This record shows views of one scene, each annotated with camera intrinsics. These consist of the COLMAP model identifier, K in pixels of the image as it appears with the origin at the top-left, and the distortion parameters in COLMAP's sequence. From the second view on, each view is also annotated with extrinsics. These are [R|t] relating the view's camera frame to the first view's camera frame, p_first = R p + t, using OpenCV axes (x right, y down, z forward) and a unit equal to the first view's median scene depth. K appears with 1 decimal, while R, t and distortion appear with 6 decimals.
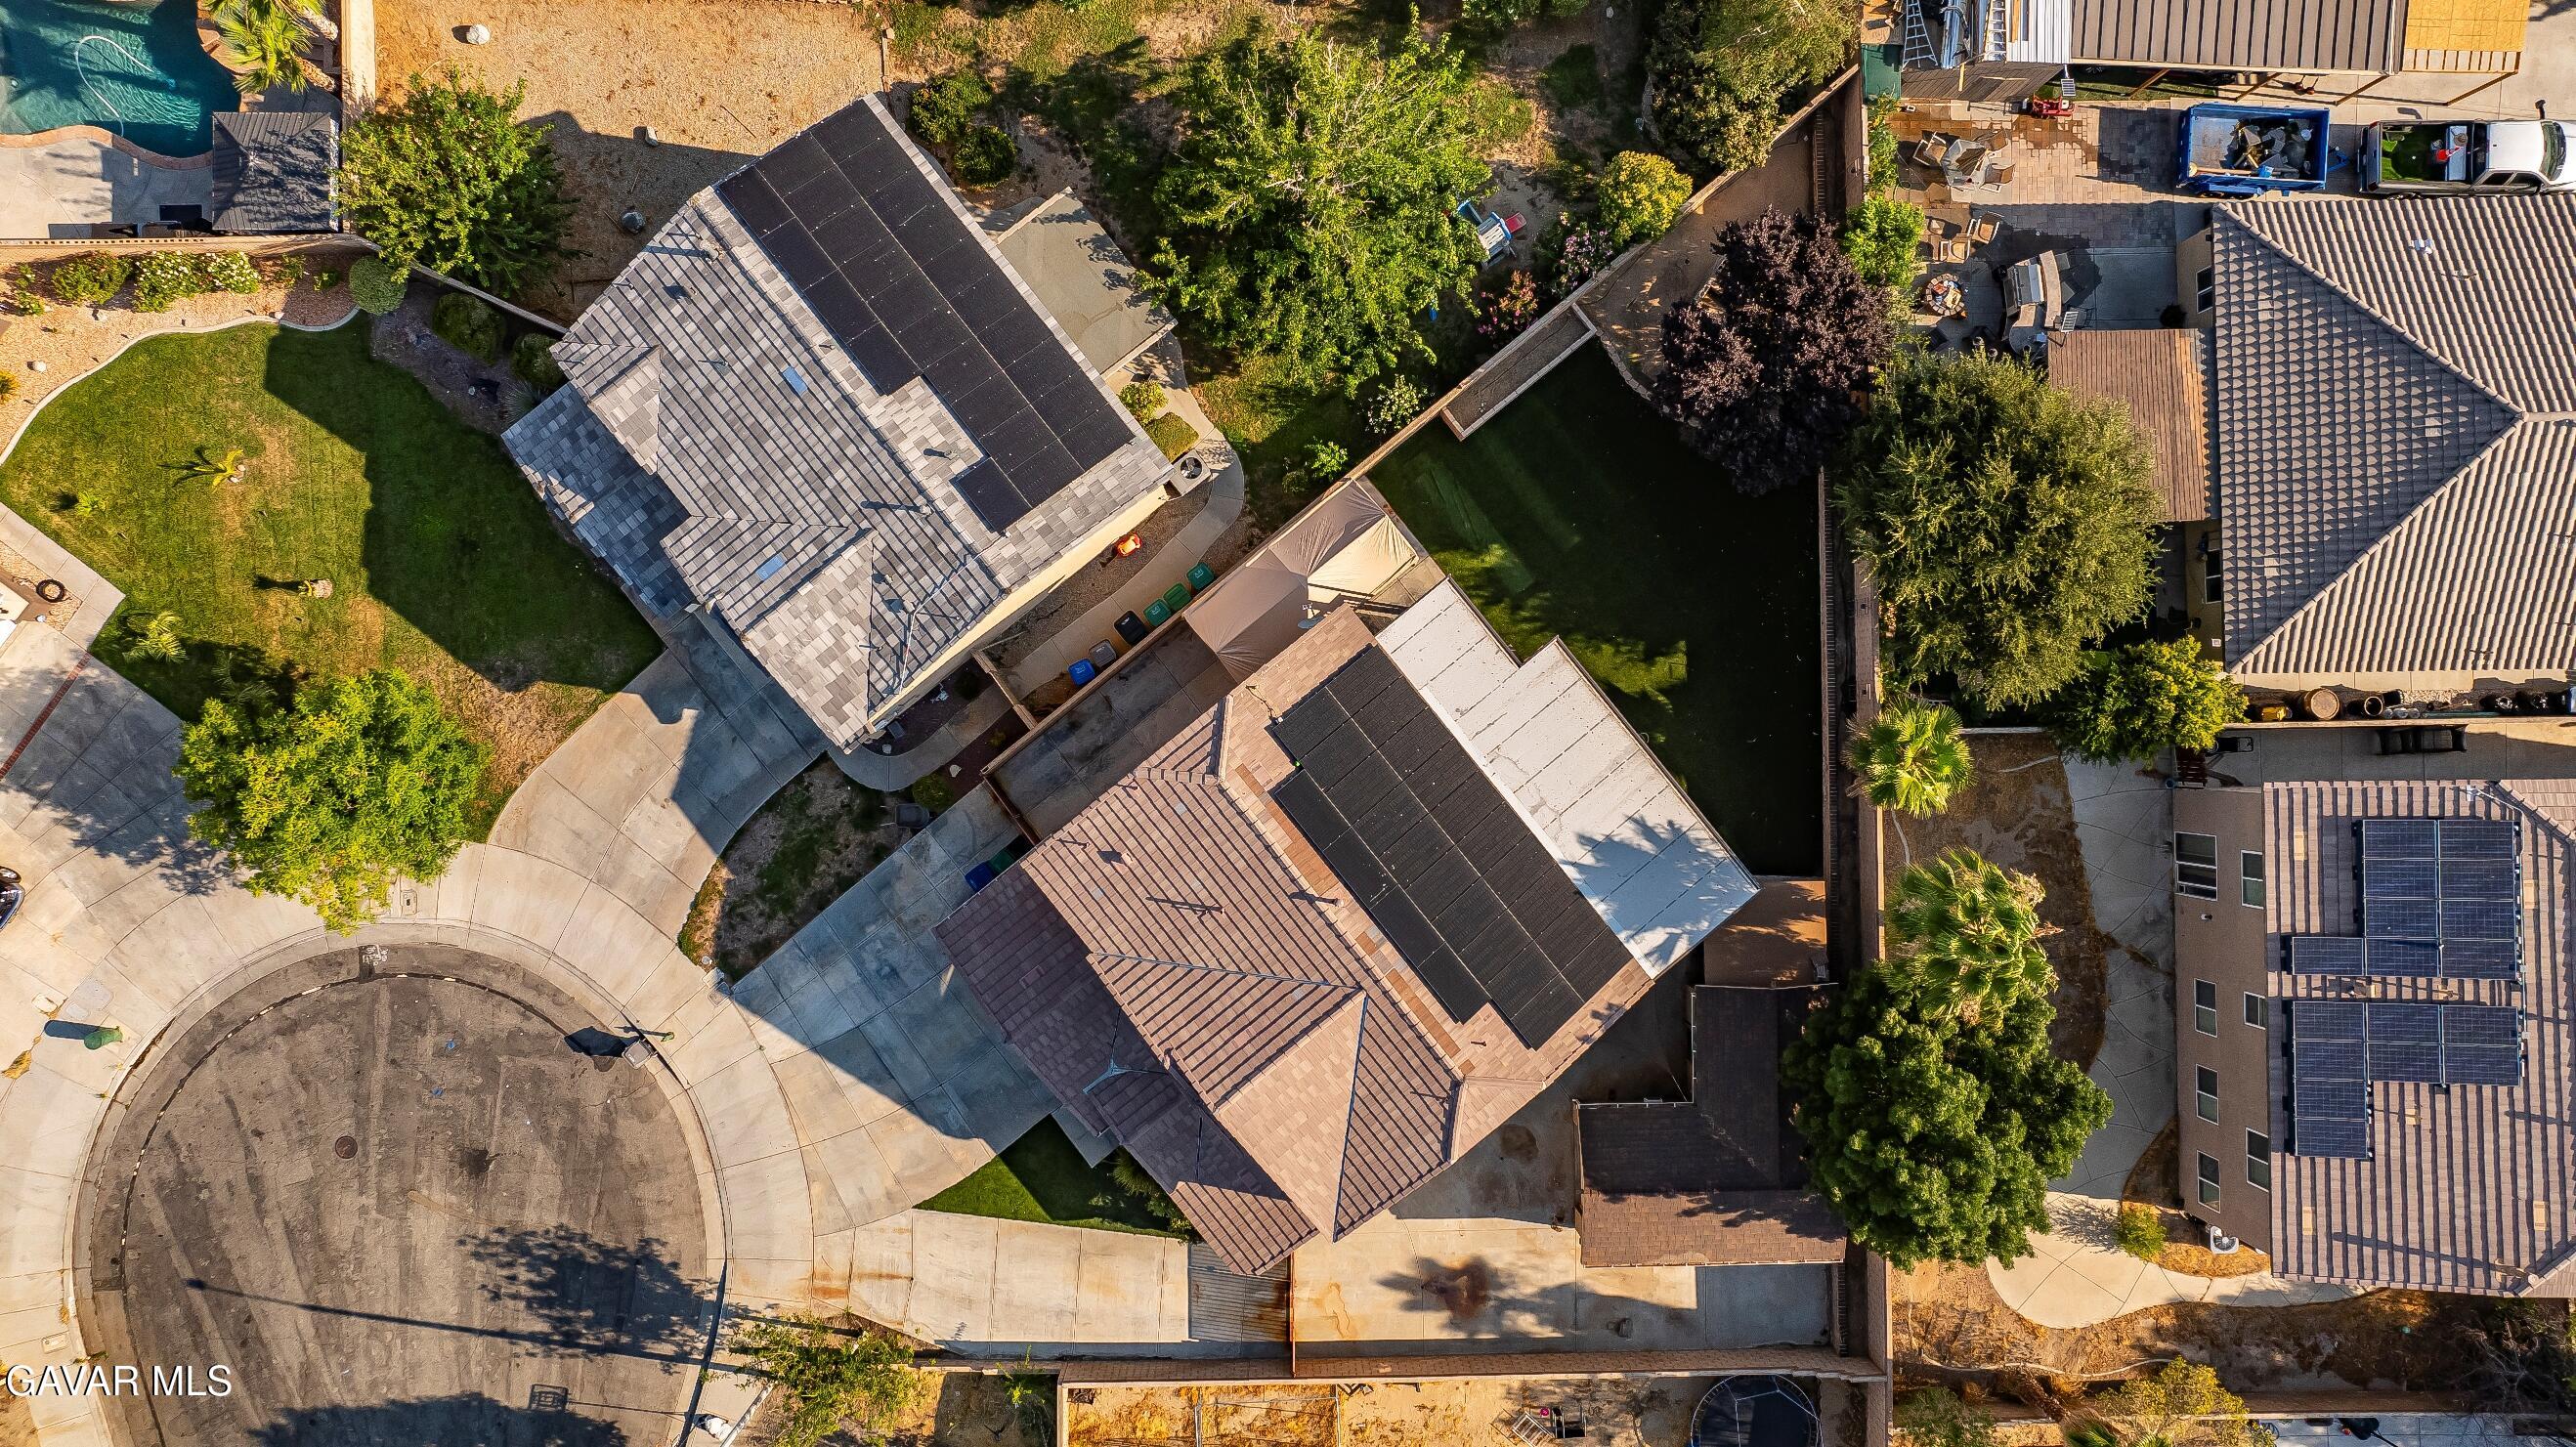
lens RADIAL K [[1857.0, 0, 1292.3], [0, 1857.0, 665.1], [0, 0, 1]] dist [-0.052906, 0.000762]
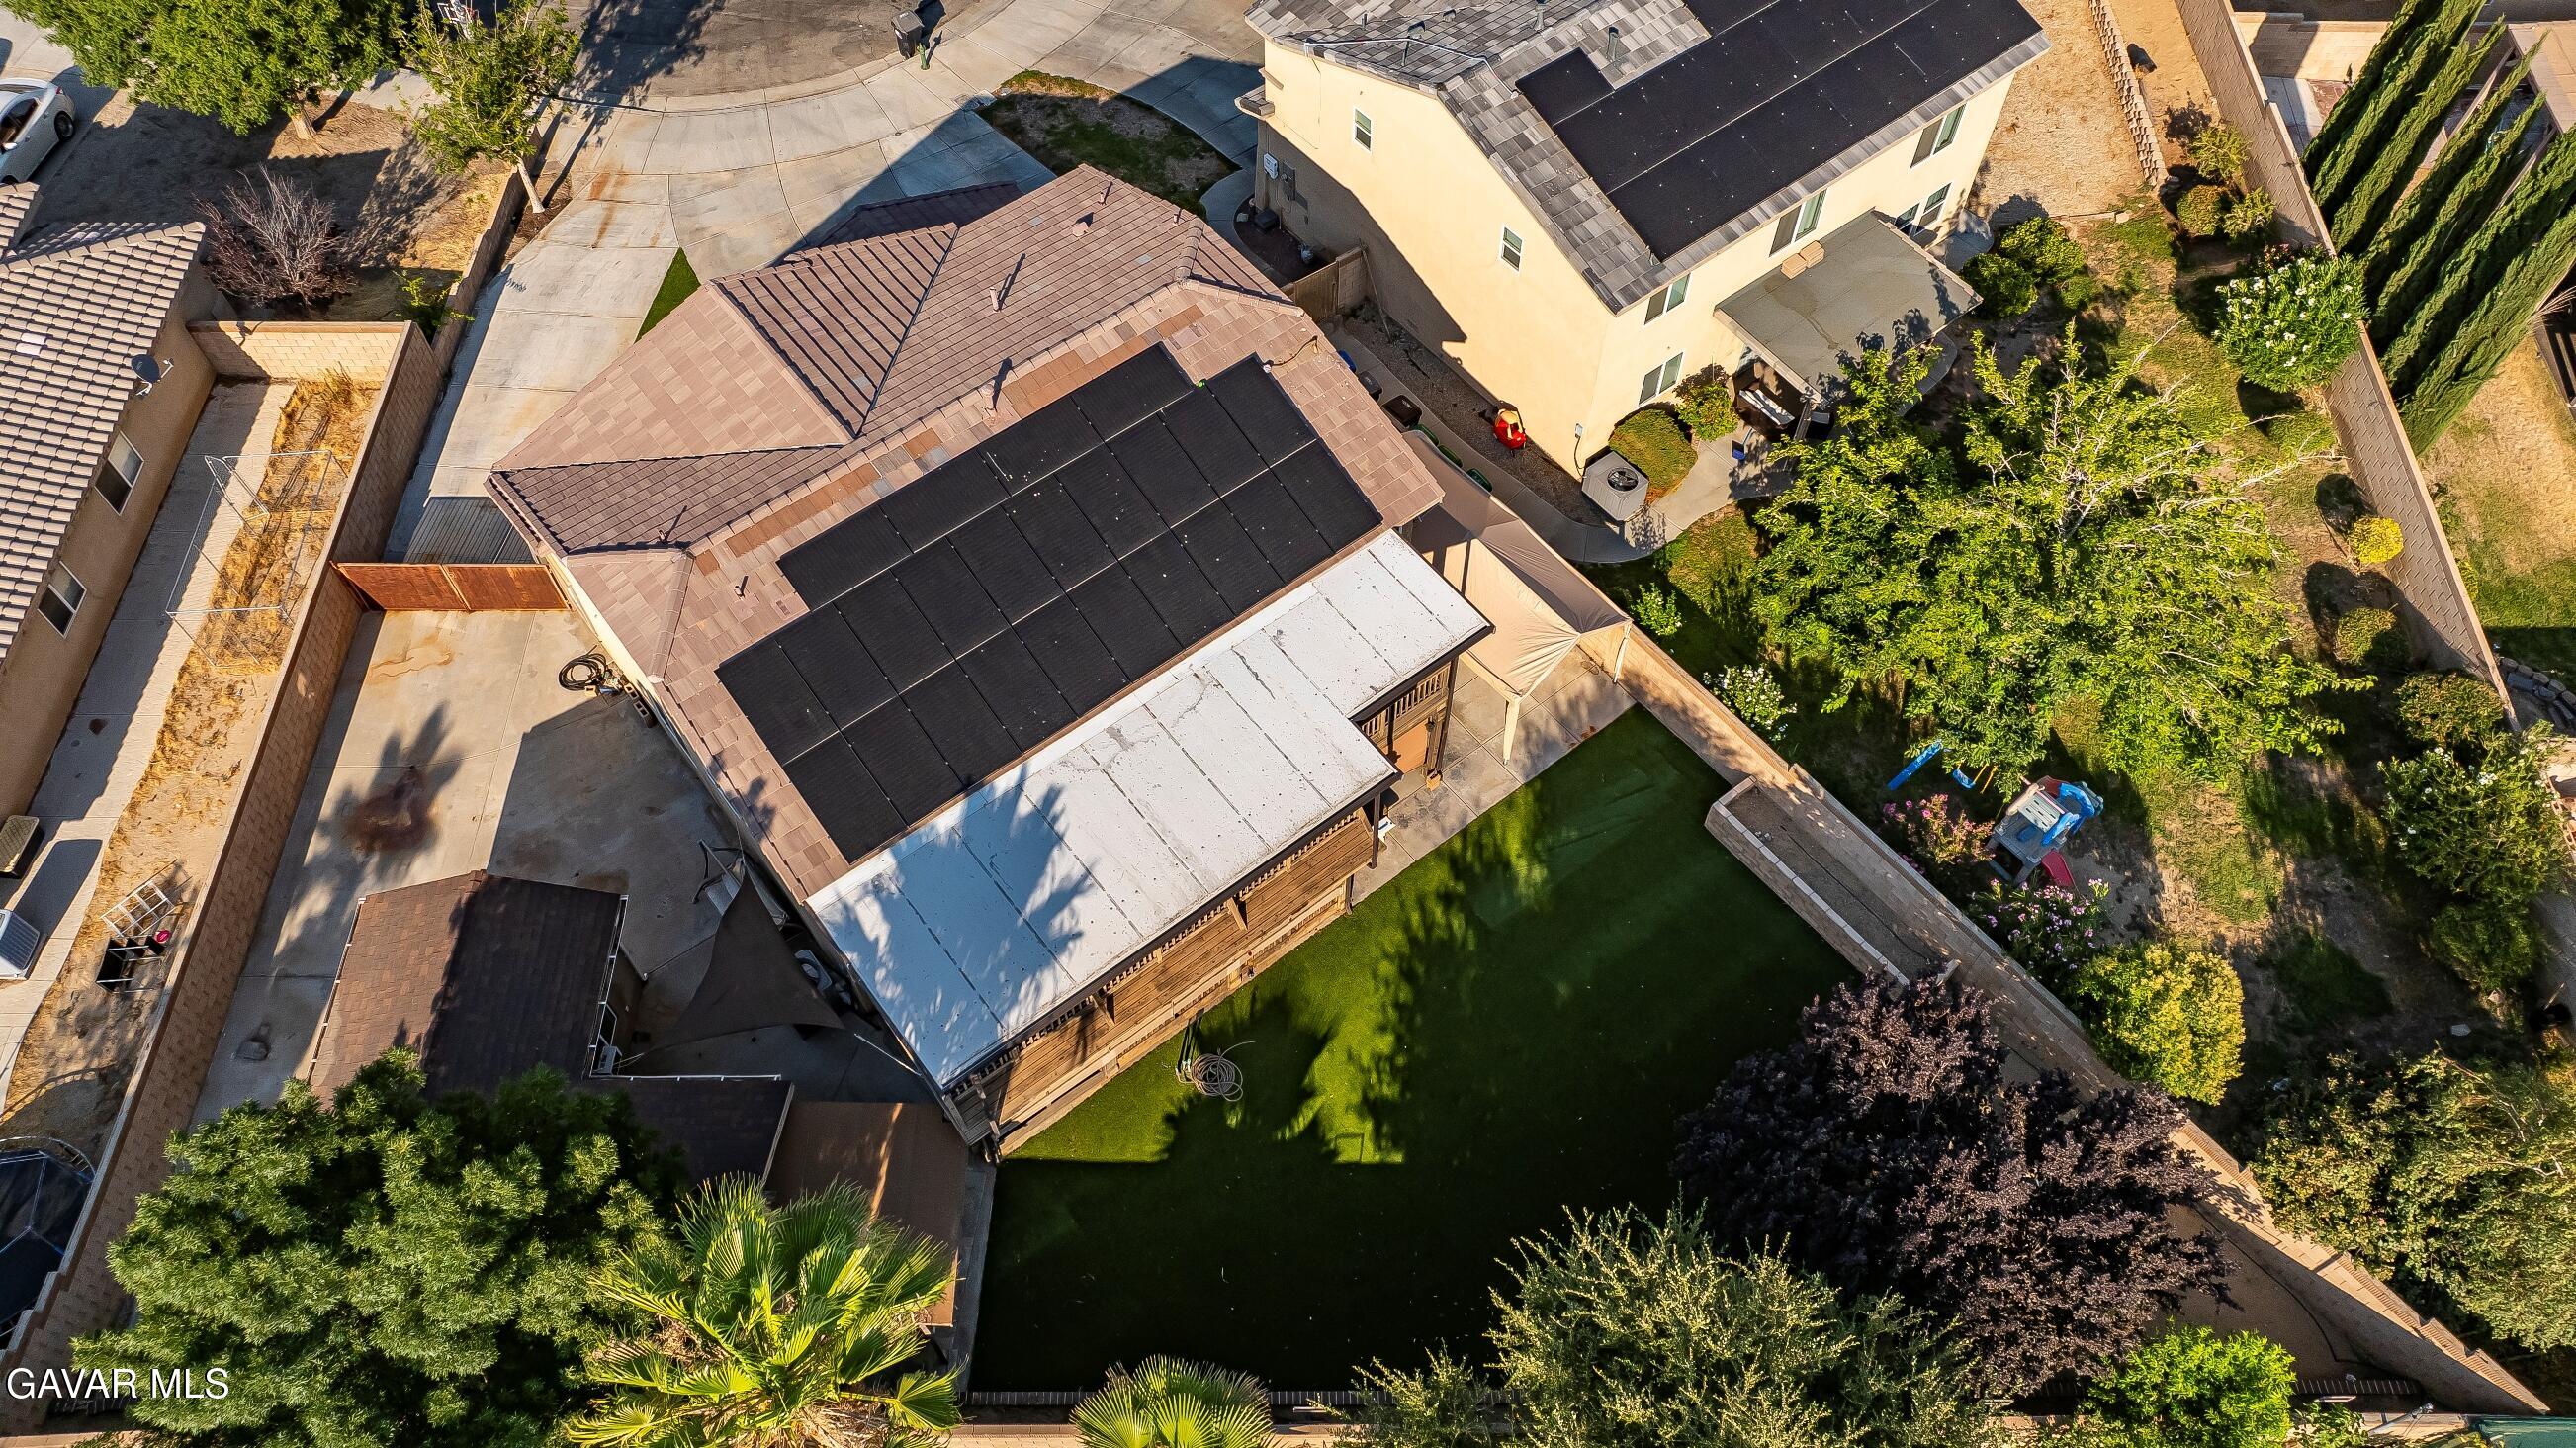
lens RADIAL K [[1857.3, 0, 1292.3], [0, 1857.3, 665.6], [0, 0, 1]] dist [-0.052906, 0.000762]
pose [[-0.005760, 0.822929, -0.568116, 0.452996], [-0.999501, 0.012899, 0.028818, 0.002250], [0.031044, 0.567998, 0.822444, 0.488999]]
